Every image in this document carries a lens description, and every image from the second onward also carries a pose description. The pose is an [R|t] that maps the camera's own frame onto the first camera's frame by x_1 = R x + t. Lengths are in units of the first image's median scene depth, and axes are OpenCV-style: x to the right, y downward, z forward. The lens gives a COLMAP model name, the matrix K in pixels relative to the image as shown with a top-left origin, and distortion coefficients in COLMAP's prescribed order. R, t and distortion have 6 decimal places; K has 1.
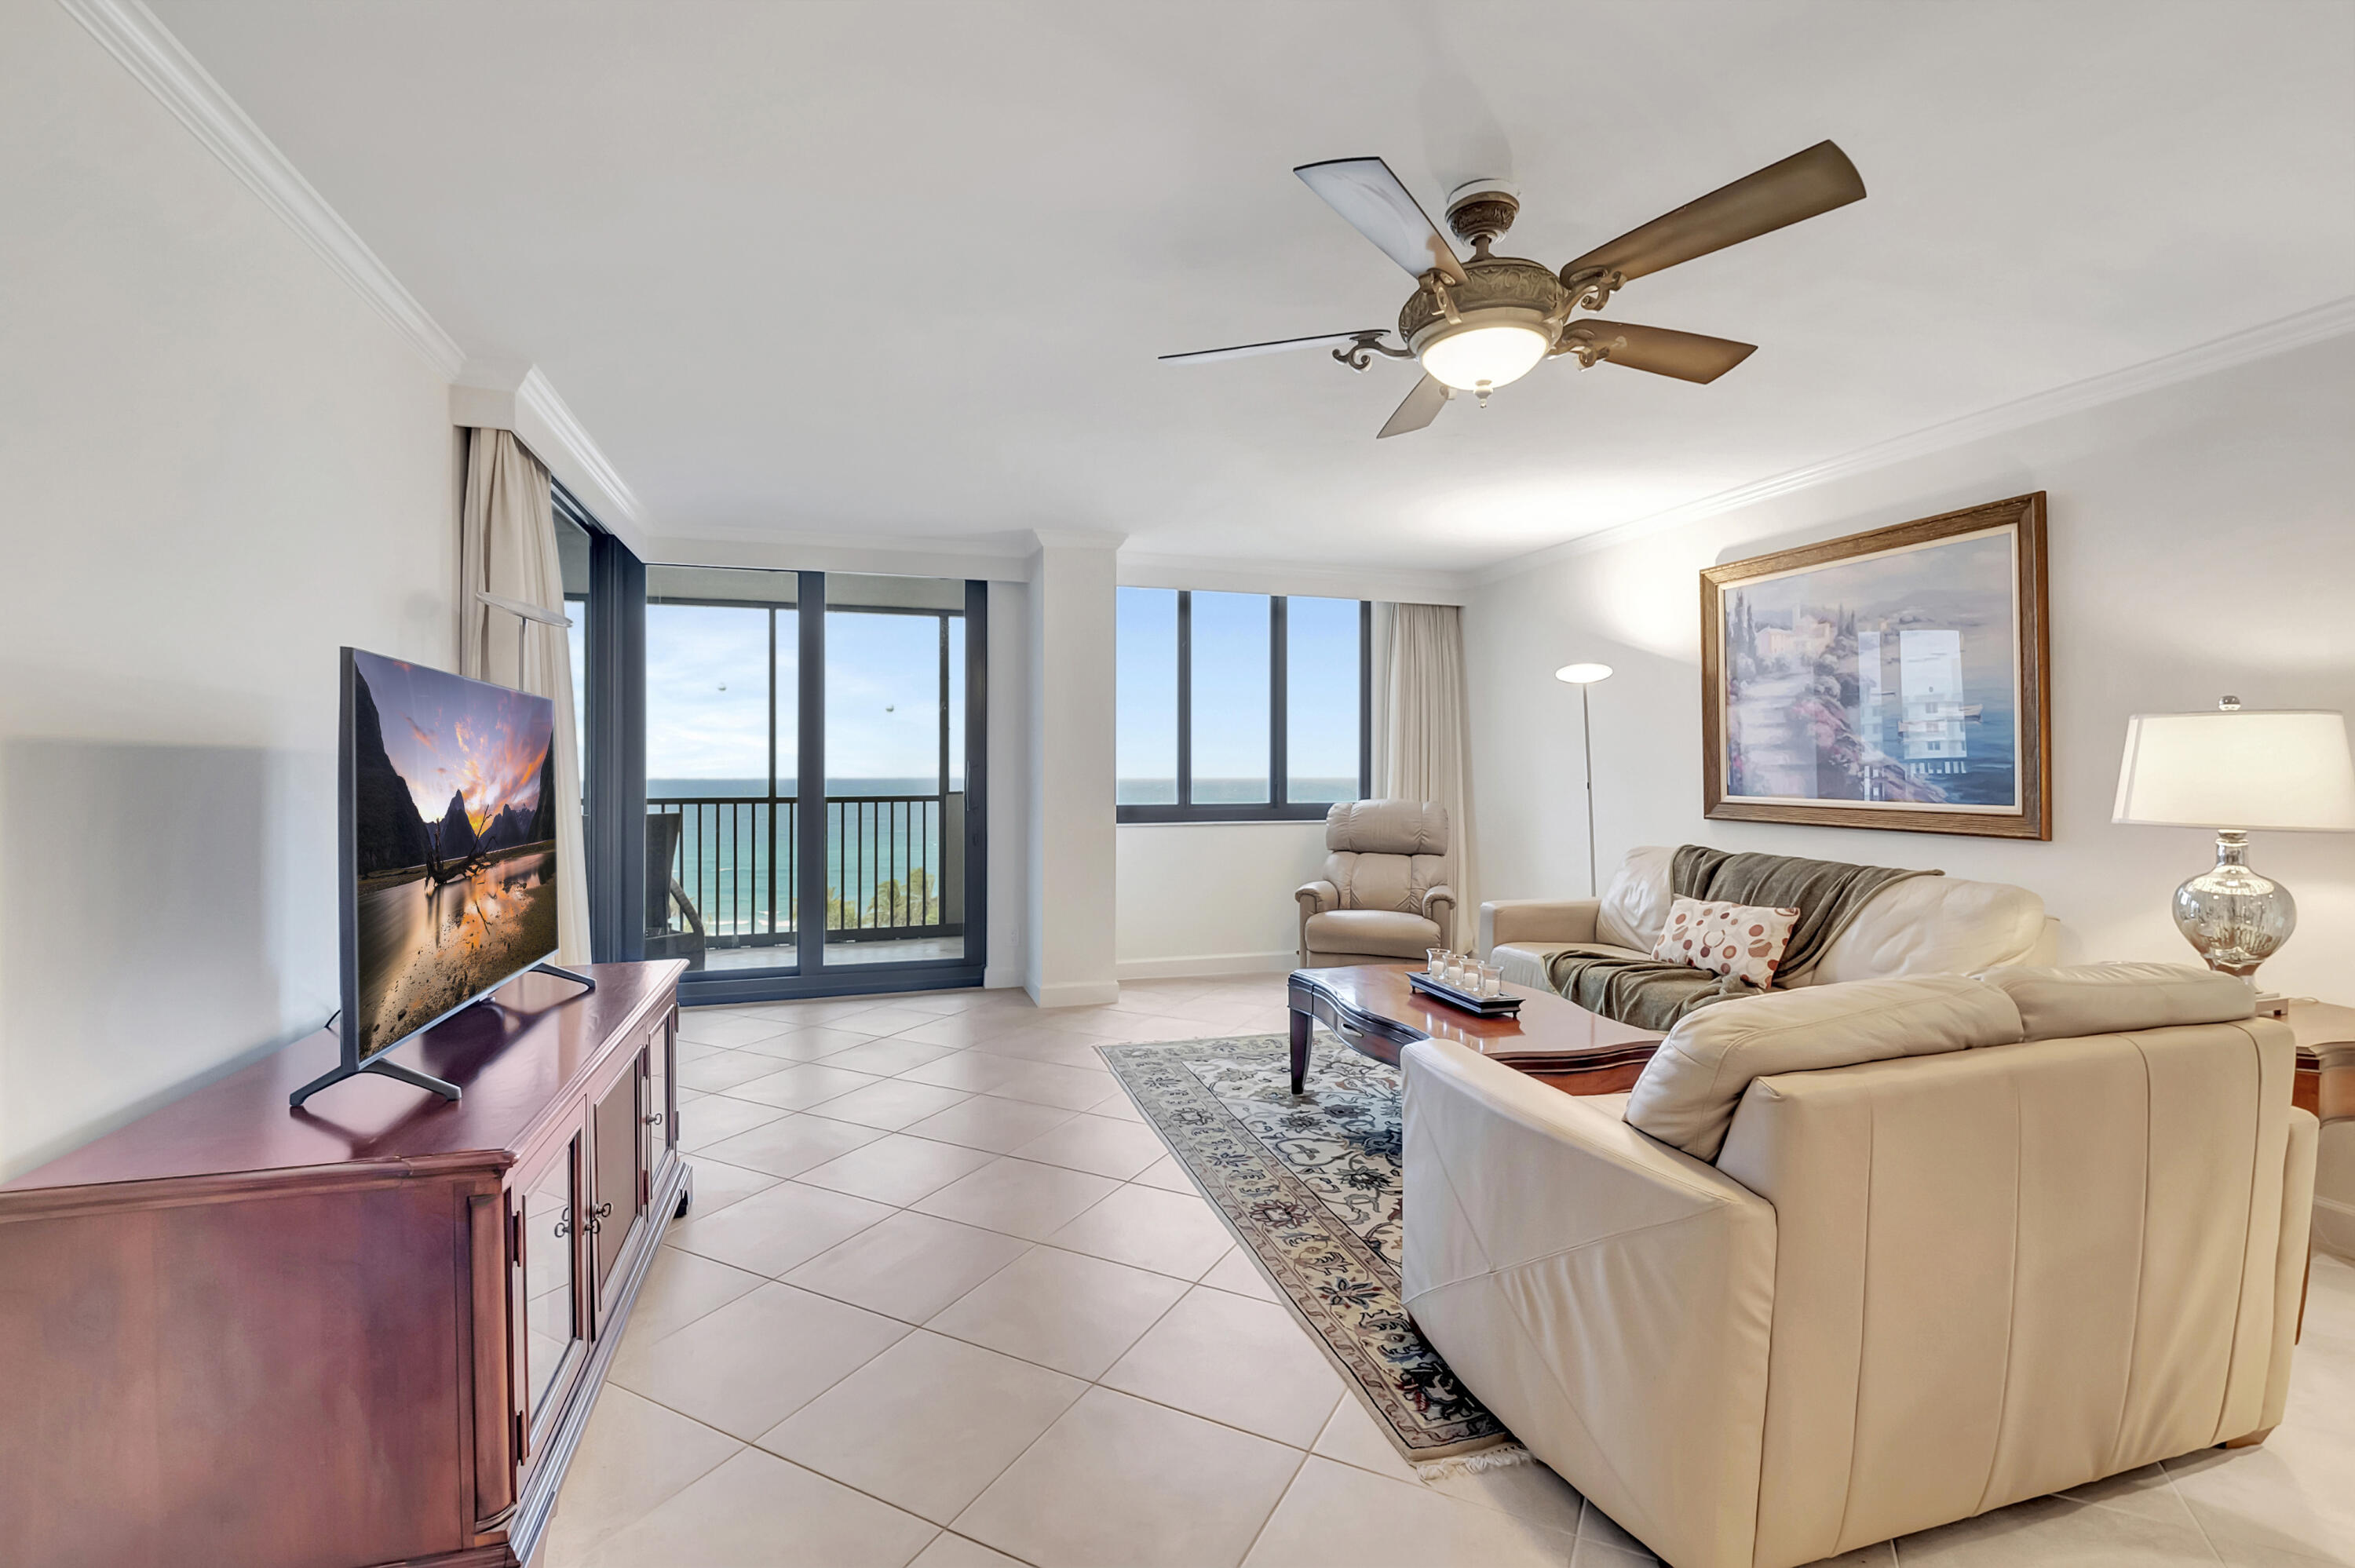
lens RADIAL K [[1050.7, 0, 1175.7], [0, 1050.7, 763.0], [0, 0, 1]] dist [0.008194, -0.002694]
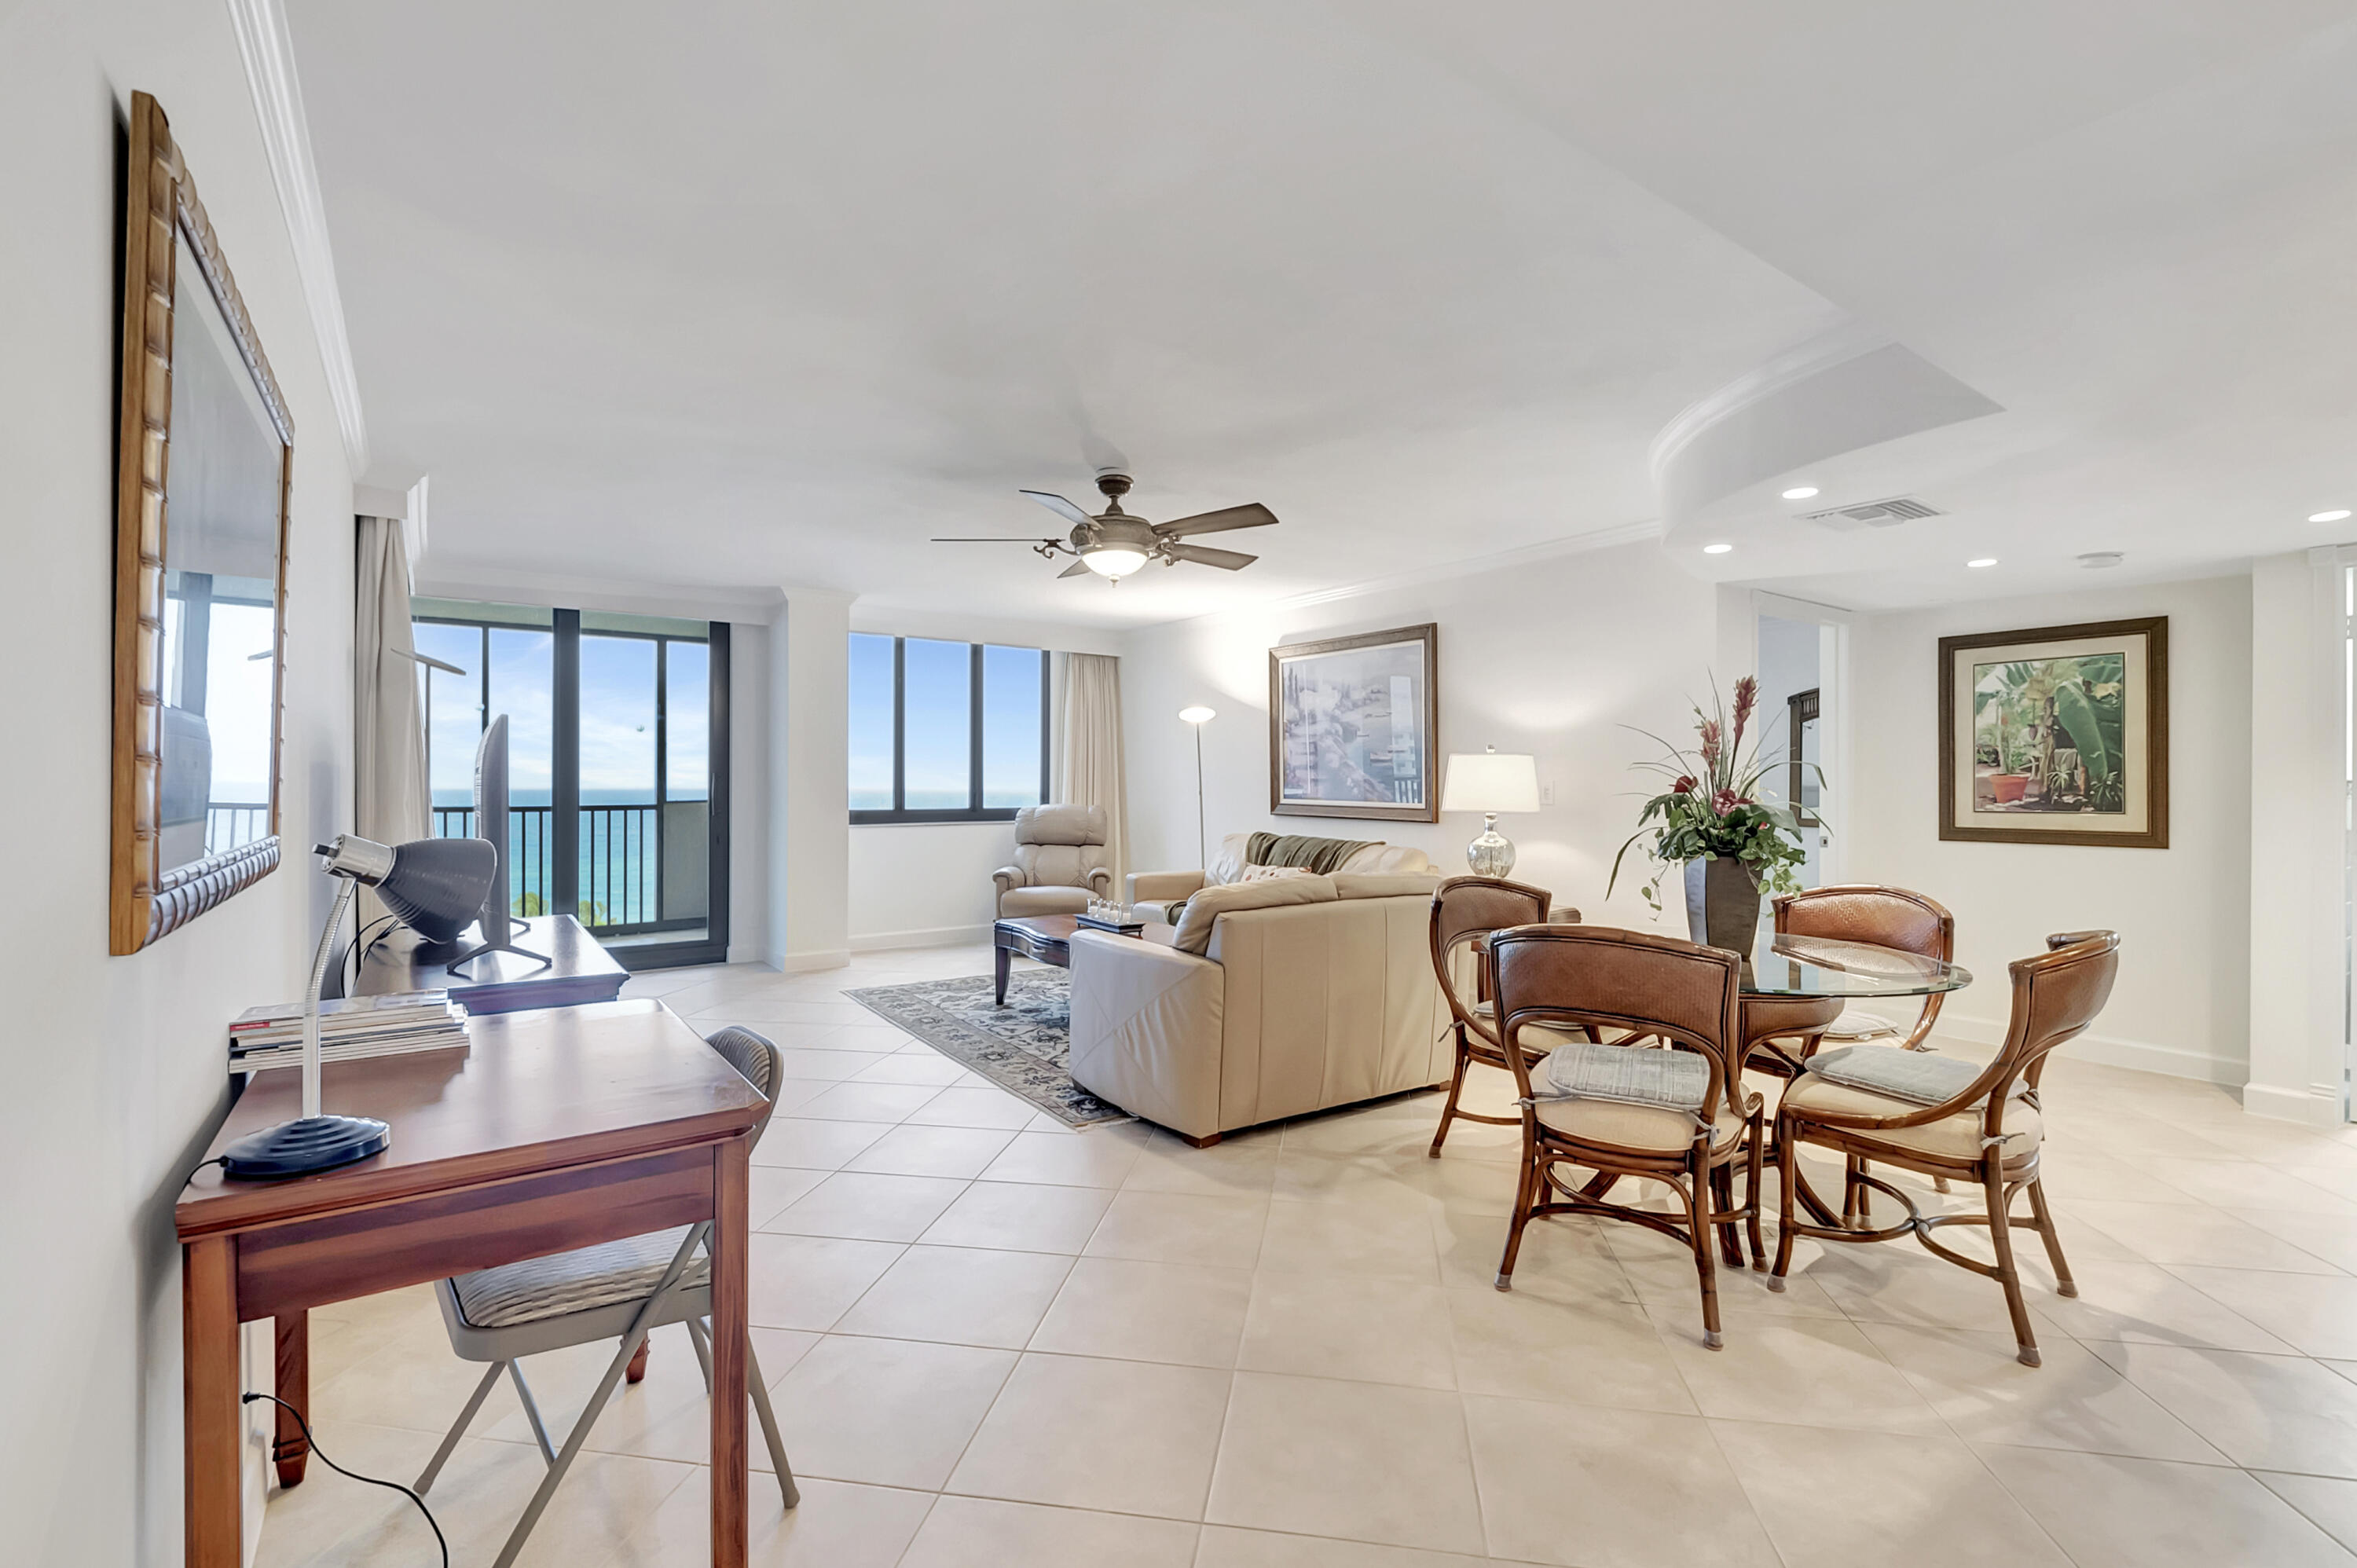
lens RADIAL K [[1051.7, 0, 1208.3], [0, 1051.7, 767.0], [0, 0, 1]] dist [0.008194, -0.002694]
pose [[0.943562, 0.005802, 0.331144, -0.084461], [-0.003491, 0.999965, -0.007574, -0.003620], [-0.331176, 0.005991, 0.943550, -0.411971]]
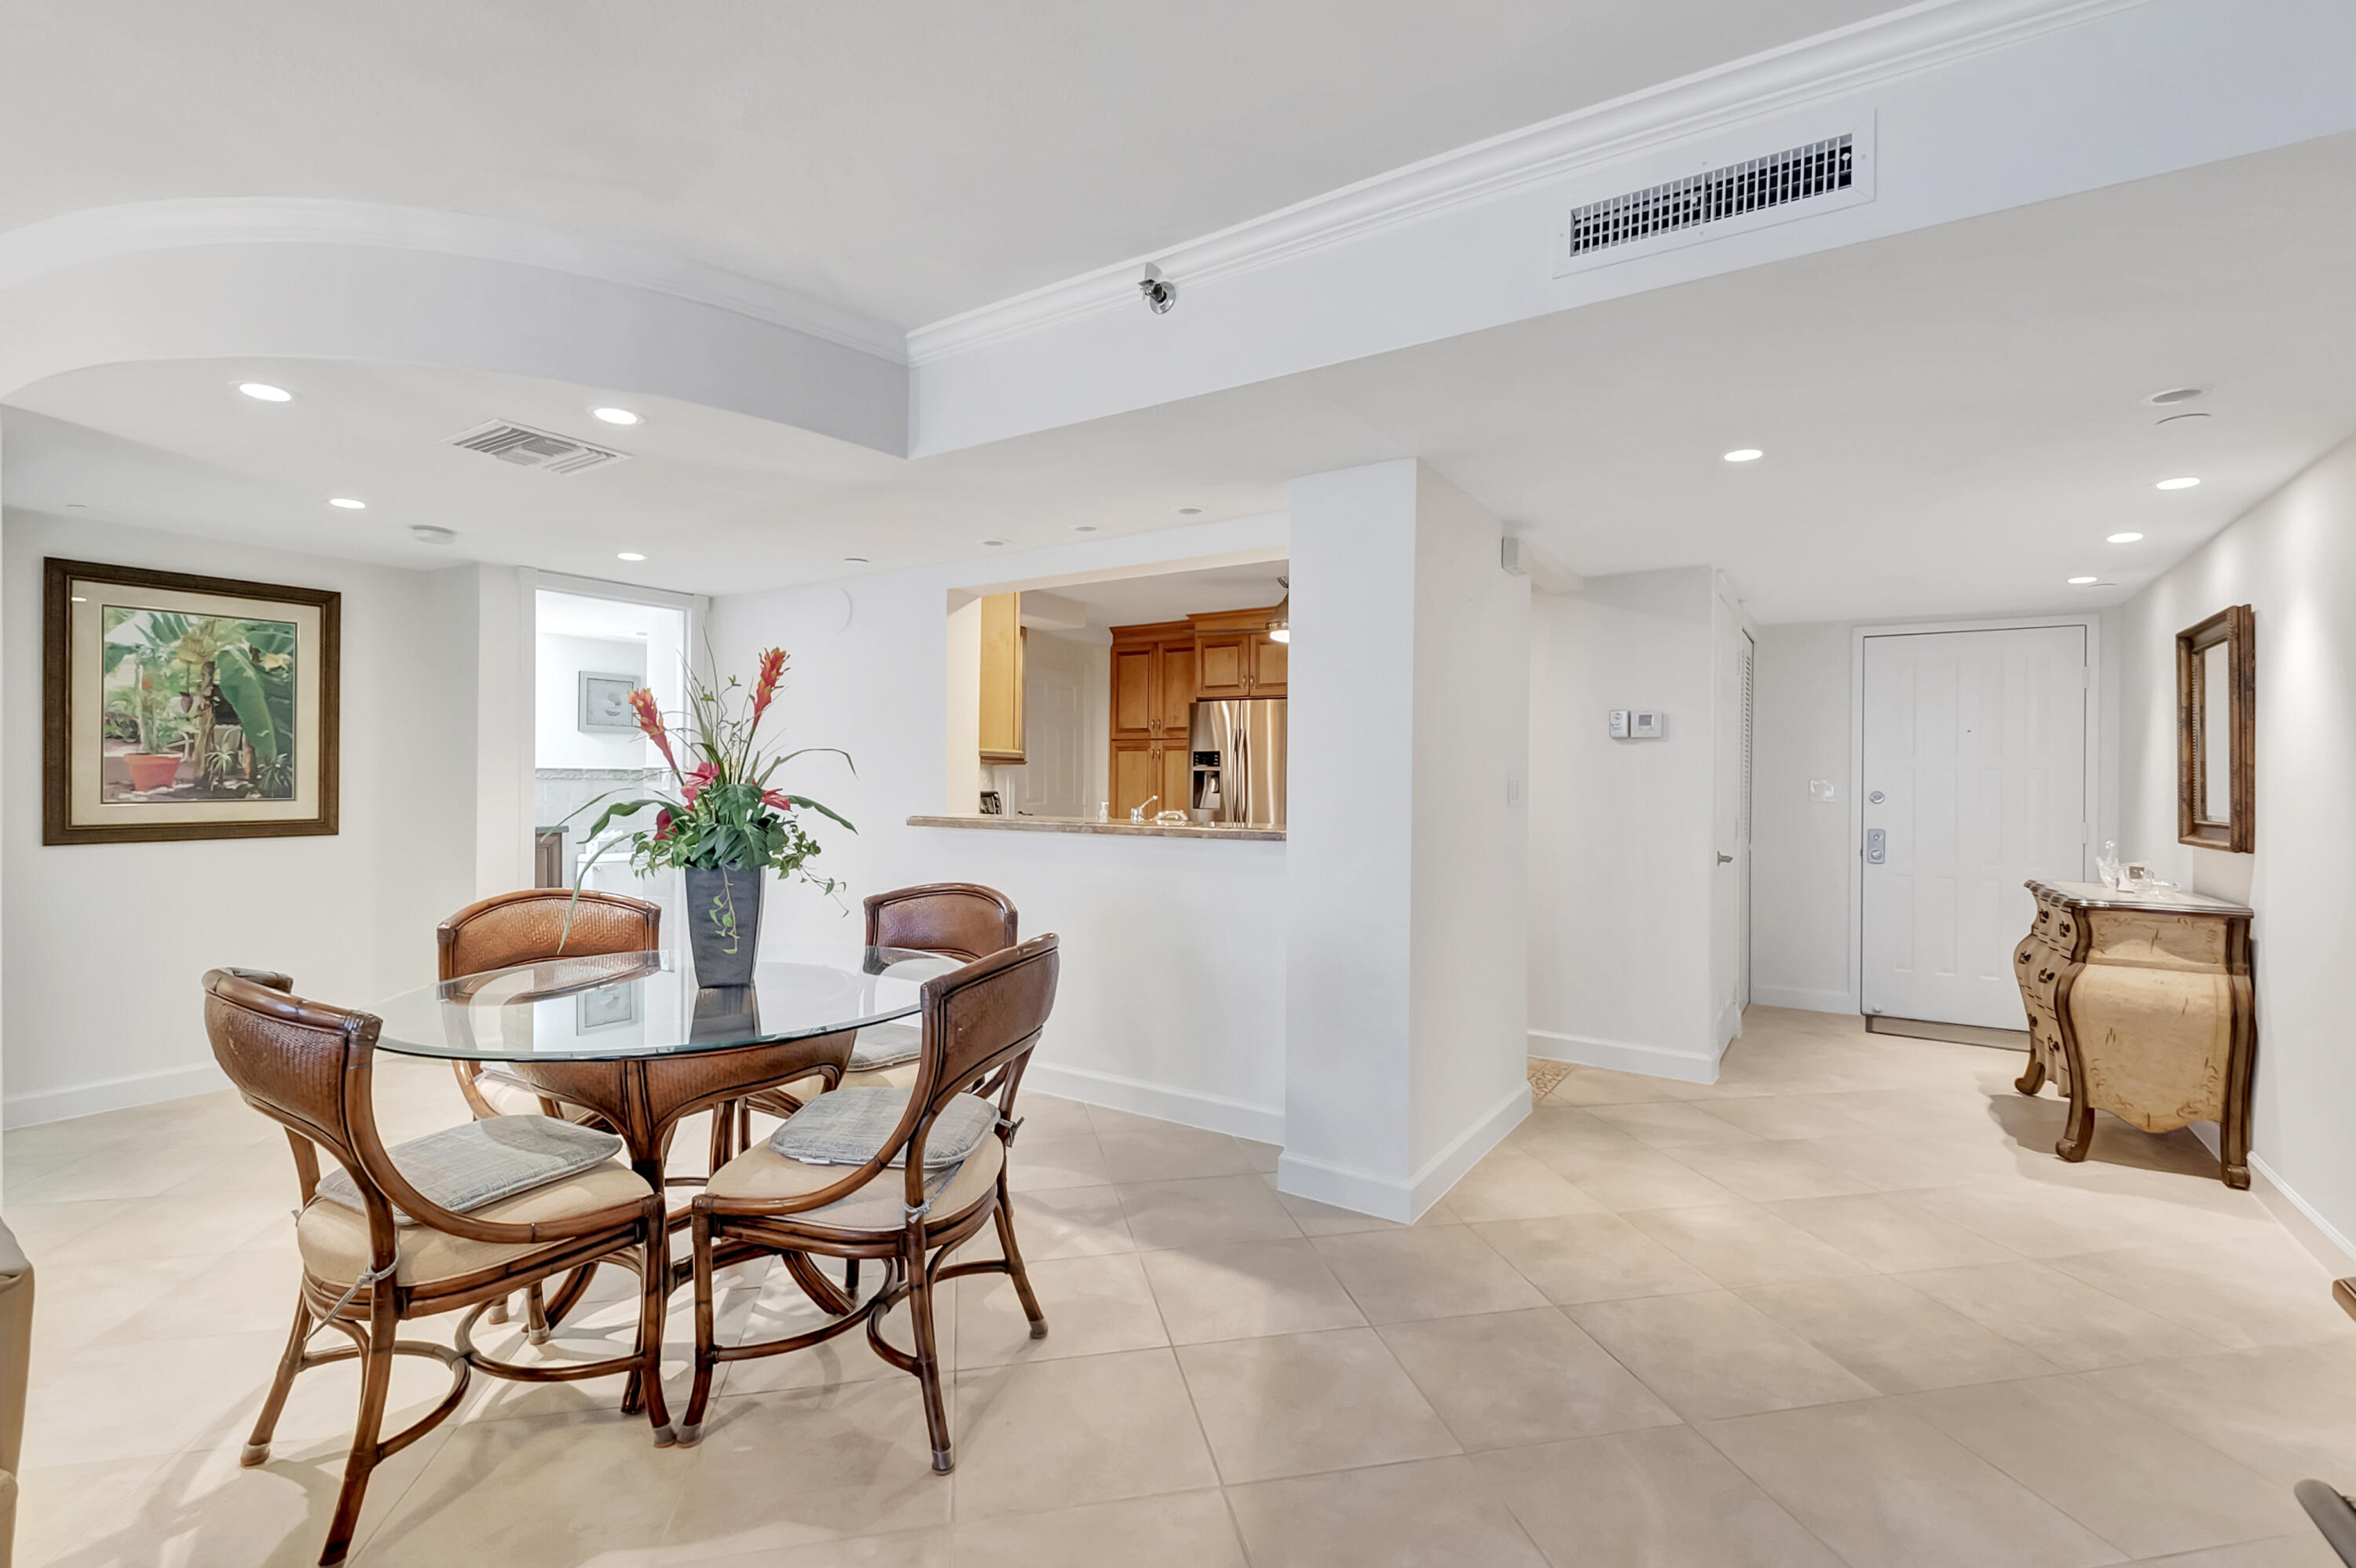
lens RADIAL K [[1051.2, 0, 1161.5], [0, 1051.2, 780.2], [0, 0, 1]] dist [0.008194, -0.002694]
pose [[-0.629711, -0.014569, 0.776693, -0.120228], [-0.017302, 0.999839, 0.004727, -0.004113], [-0.776637, -0.010461, -0.629861, 0.292391]]
